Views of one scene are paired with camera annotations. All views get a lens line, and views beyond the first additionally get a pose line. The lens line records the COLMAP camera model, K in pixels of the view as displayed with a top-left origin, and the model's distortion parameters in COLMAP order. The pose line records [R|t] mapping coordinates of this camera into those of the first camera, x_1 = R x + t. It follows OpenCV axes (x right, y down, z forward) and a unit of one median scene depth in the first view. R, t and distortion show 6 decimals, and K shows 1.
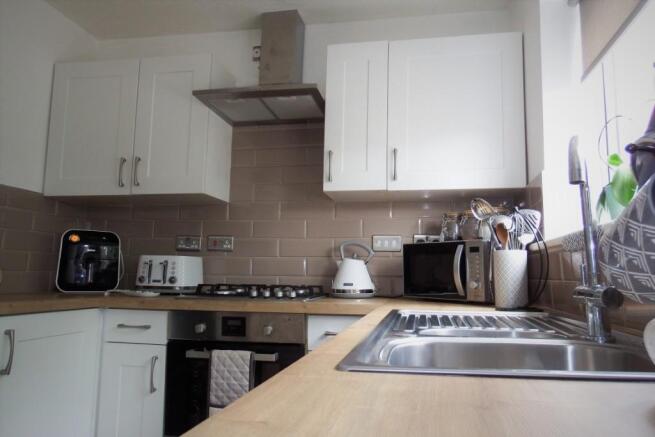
lens RADIAL K [[490.8, 0, 327.5], [0, 490.8, 218.5], [0, 0, 1]] dist [-0.000796, 0.000677]
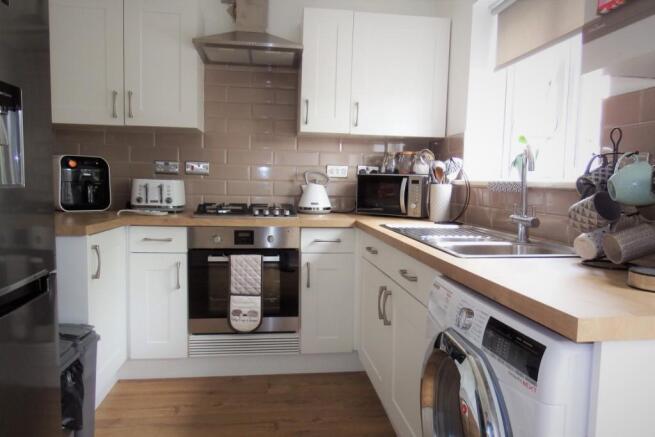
lens RADIAL K [[501.7, 0, 328.8], [0, 501.7, 231.7], [0, 0, 1]] dist [-0.009842, -0.002575]
pose [[0.950321, -0.023780, 0.310363, -0.359154], [-0.044998, 0.976109, 0.212569, -0.085266], [-0.308003, -0.215975, 0.926547, -0.294001]]
